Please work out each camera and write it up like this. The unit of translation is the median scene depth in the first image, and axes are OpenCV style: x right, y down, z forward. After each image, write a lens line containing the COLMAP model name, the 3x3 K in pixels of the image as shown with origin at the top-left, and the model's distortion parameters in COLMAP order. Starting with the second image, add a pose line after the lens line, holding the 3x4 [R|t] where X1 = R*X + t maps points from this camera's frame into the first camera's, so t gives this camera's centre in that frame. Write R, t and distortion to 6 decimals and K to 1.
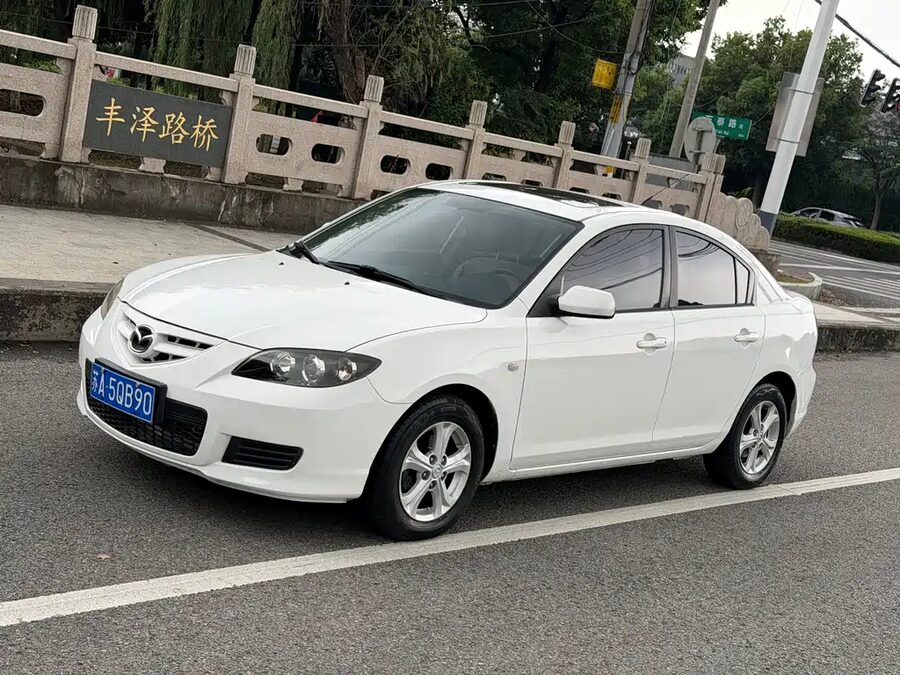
lens RADIAL K [[1388.2, 0, 450.0], [0, 1388.2, 337.5], [0, 0, 1]] dist [0.024891, 0.035942]
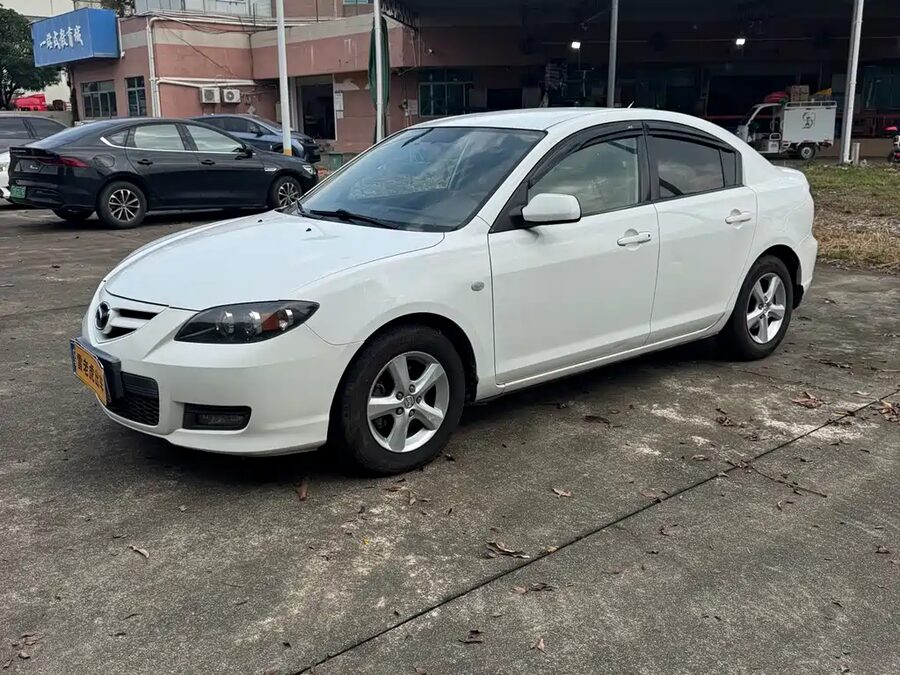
lens RADIAL K [[884.4, 0, 450.0], [0, 884.4, 337.5], [0, 0, 1]] dist [0.071831, -0.000585]
pose [[0.974801, -0.145511, -0.169083, 0.129379], [0.158330, 0.985250, 0.064917, 0.013557], [0.157143, -0.090052, 0.983462, 0.379512]]
